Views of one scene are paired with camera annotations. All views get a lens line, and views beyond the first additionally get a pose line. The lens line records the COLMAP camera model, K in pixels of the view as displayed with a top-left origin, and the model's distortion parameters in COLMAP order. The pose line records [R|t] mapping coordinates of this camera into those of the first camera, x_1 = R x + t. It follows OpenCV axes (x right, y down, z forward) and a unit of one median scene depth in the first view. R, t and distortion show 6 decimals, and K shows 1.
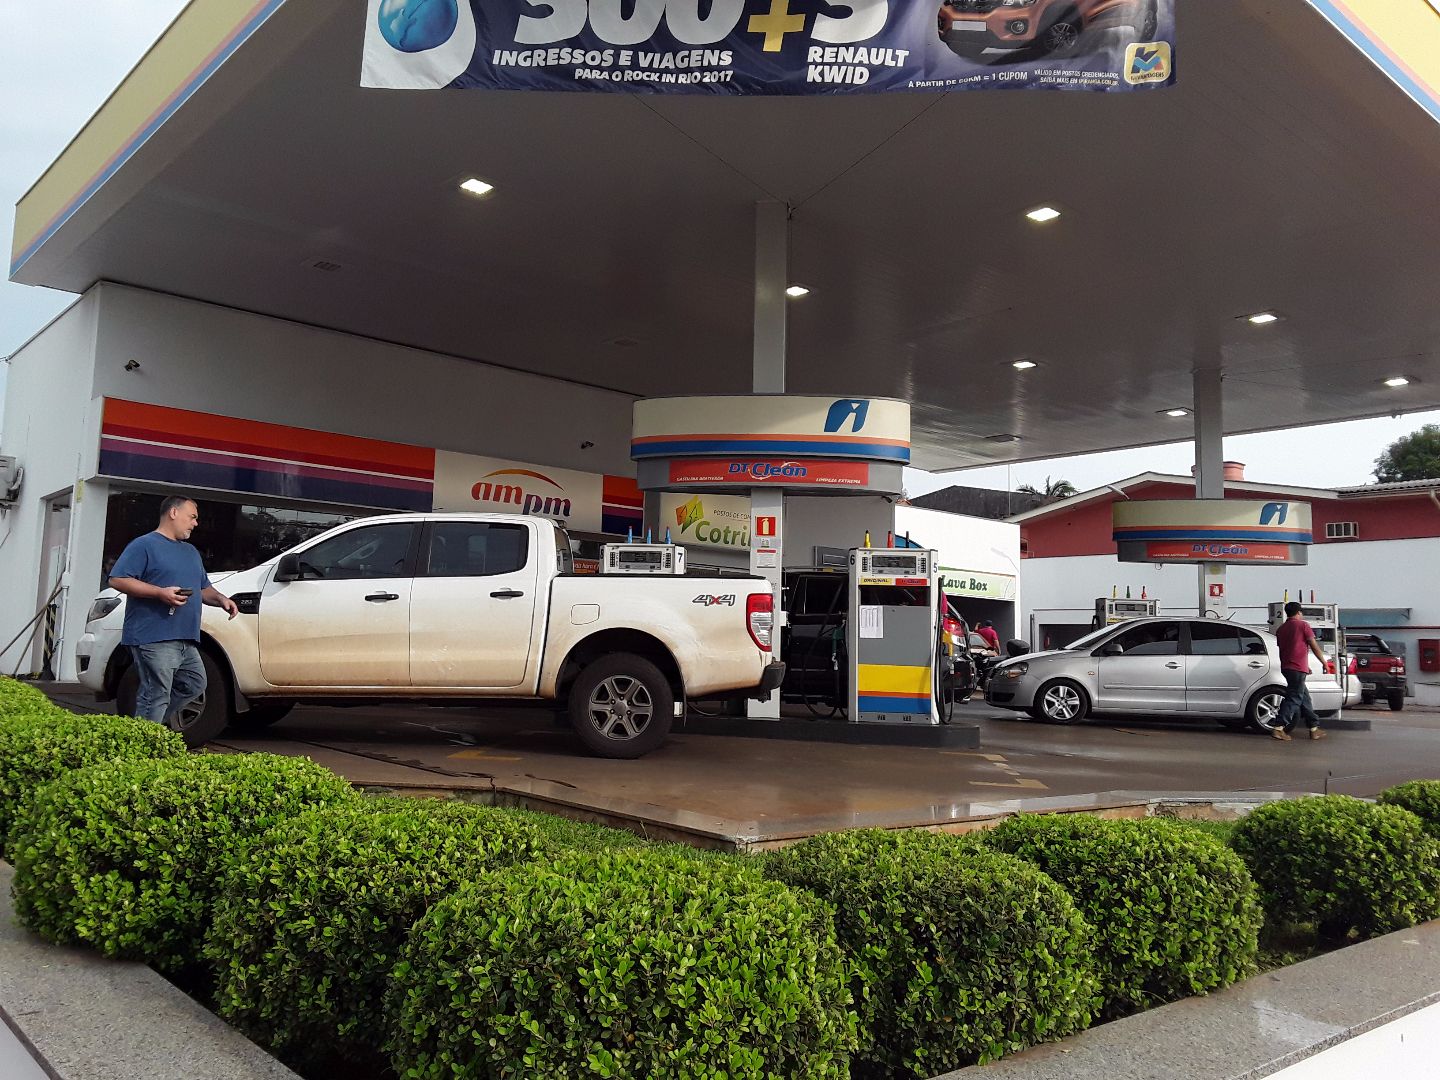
lens RADIAL K [[1197.8, 0, 722.1], [0, 1197.8, 536.8], [0, 0, 1]] dist [-0.000273, -0.006882]
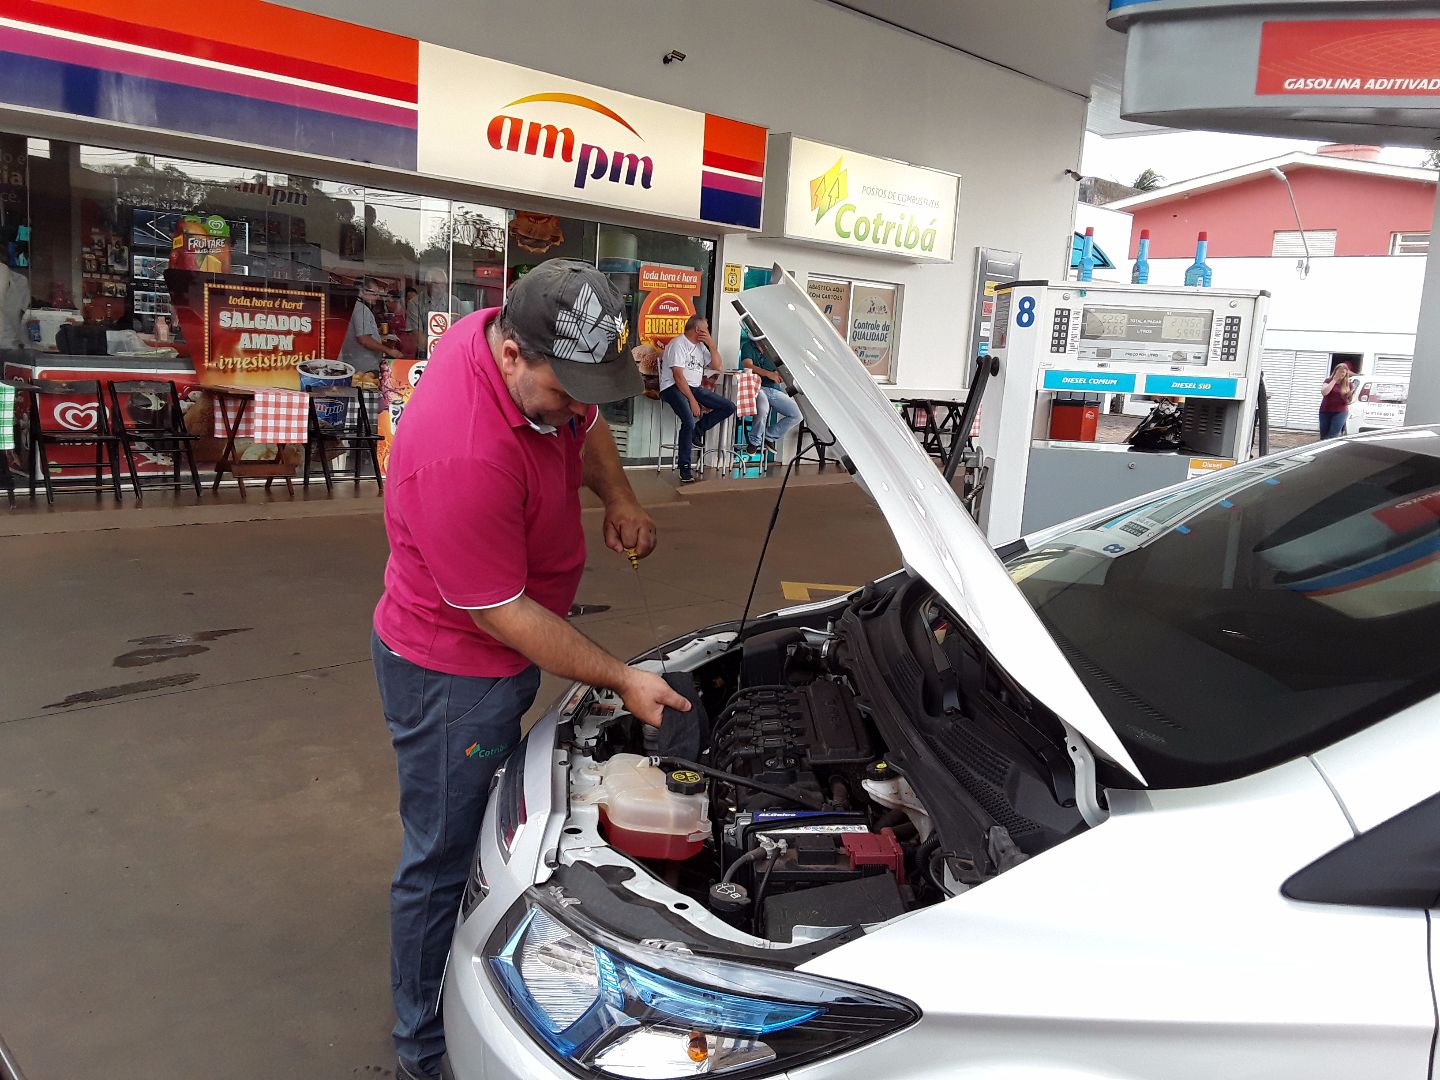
lens RADIAL K [[1139.9, 0, 694.9], [0, 1139.9, 526.9], [0, 0, 1]] dist [0.121848, -0.186057]
pose [[0.998445, 0.020737, 0.051741, -0.126733], [-0.033603, 0.964517, 0.261872, -0.005642], [-0.044474, -0.263204, 0.963715, 0.410016]]
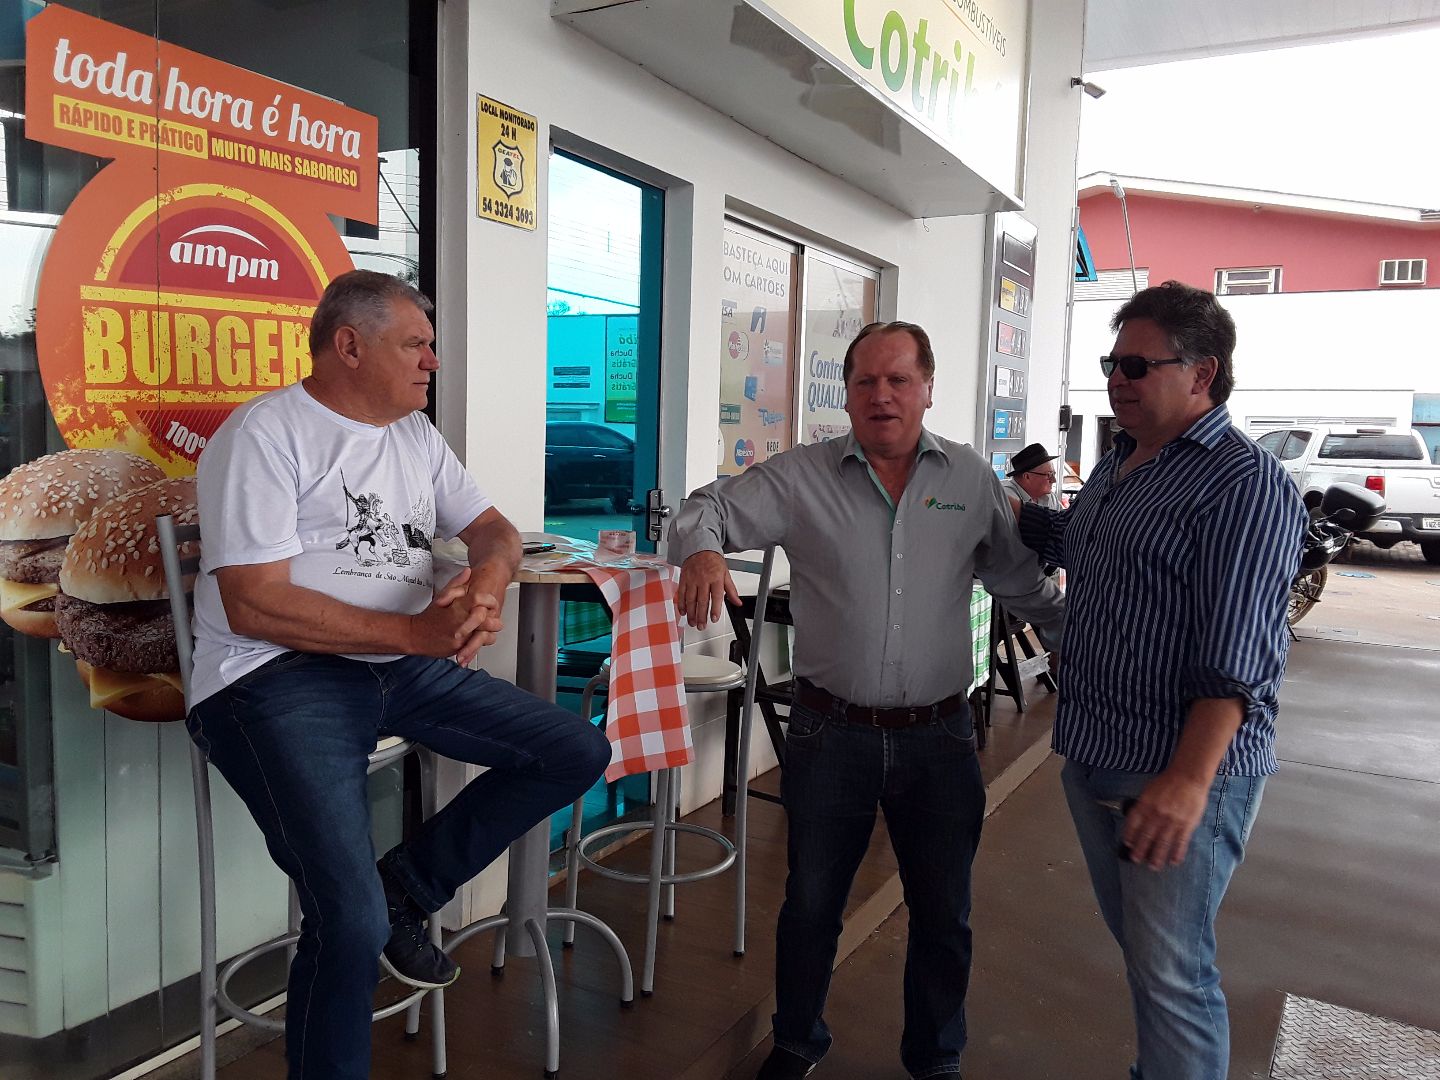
lens RADIAL K [[1166.3, 0, 677.4], [0, 1166.3, 531.6], [0, 0, 1]] dist [0.127727, -0.191767]
pose [[0.943683, -0.028616, 0.329612, -0.109349], [-0.035897, 0.981515, 0.187986, 0.042247], [-0.328898, -0.189232, 0.925212, 0.866430]]
